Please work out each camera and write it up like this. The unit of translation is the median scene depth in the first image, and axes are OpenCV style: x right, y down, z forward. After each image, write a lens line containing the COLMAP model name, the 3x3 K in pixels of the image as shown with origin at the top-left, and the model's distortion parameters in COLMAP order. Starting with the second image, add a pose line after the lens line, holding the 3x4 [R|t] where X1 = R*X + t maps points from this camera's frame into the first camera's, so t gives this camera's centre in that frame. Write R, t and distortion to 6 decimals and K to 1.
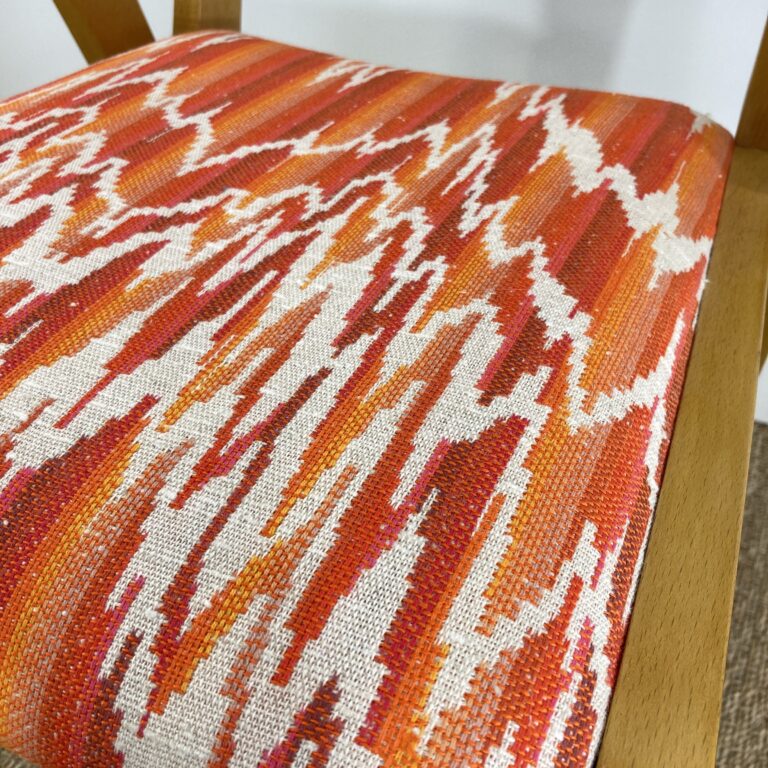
lens RADIAL K [[921.8, 0, 399.2], [0, 921.8, 385.1], [0, 0, 1]] dist [0.188623, -0.805900]
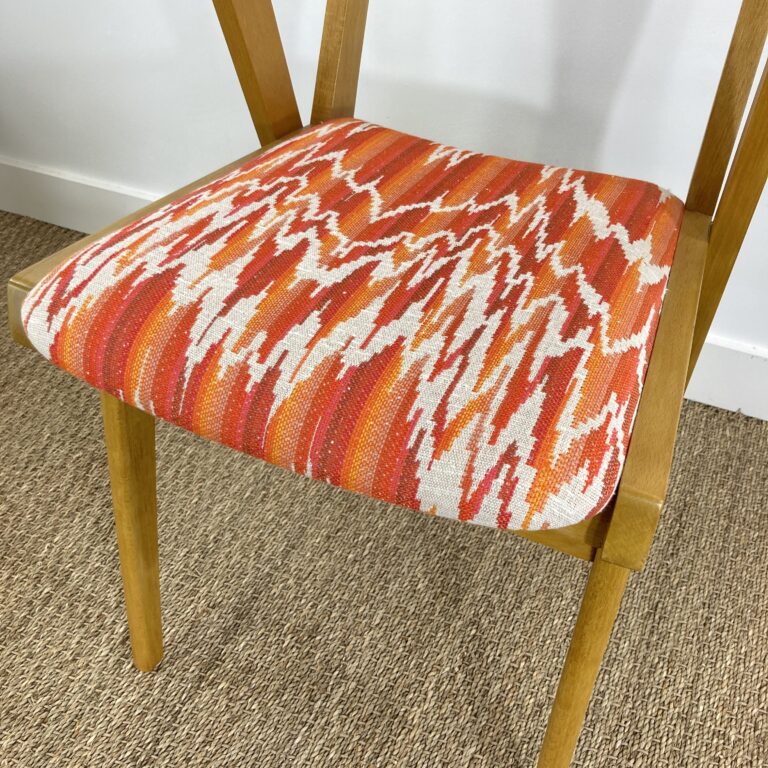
lens RADIAL K [[921.8, 0, 399.2], [0, 921.8, 385.1], [0, 0, 1]] dist [0.188623, -0.805900]
pose [[0.998792, 0.021550, 0.044157, -0.334820], [-0.020791, 0.999629, -0.017597, 0.147011], [-0.044520, 0.016658, 0.998870, -0.987337]]
